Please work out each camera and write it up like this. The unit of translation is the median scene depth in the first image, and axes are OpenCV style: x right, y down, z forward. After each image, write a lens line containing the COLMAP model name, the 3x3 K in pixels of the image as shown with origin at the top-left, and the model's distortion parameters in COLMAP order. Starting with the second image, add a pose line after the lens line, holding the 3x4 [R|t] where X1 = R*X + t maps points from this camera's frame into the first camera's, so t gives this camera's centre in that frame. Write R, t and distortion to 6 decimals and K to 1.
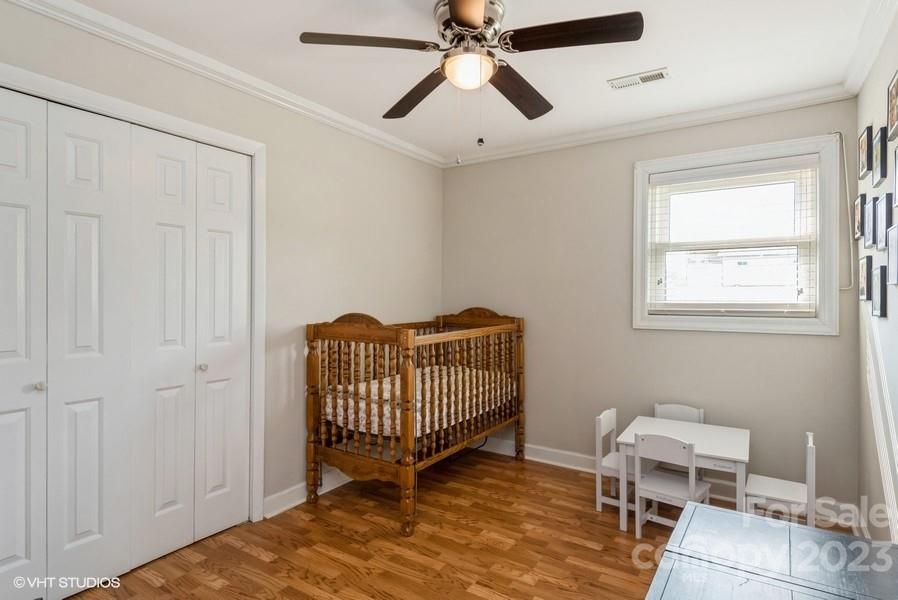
lens RADIAL K [[502.5, 0, 446.3], [0, 502.5, 298.7], [0, 0, 1]] dist [0.021299, -0.005936]
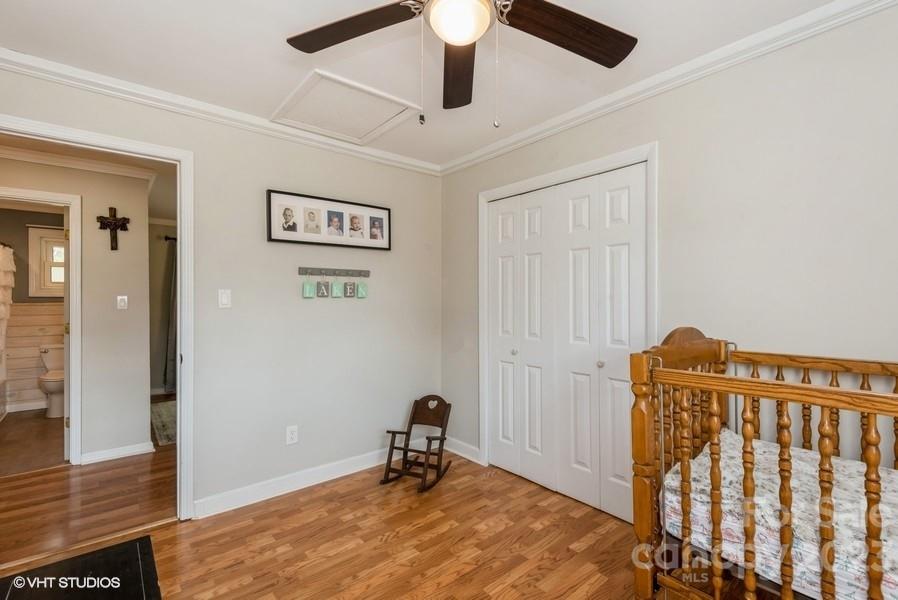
lens RADIAL K [[413.9, 0, 448.4], [0, 413.9, 299.7], [0, 0, 1]] dist [0.002886, -0.000686]
pose [[-0.312426, -0.001899, -0.949940, 0.571172], [0.002937, 0.999991, -0.002965, -0.012621], [0.949938, -0.003716, -0.312417, 1.017692]]
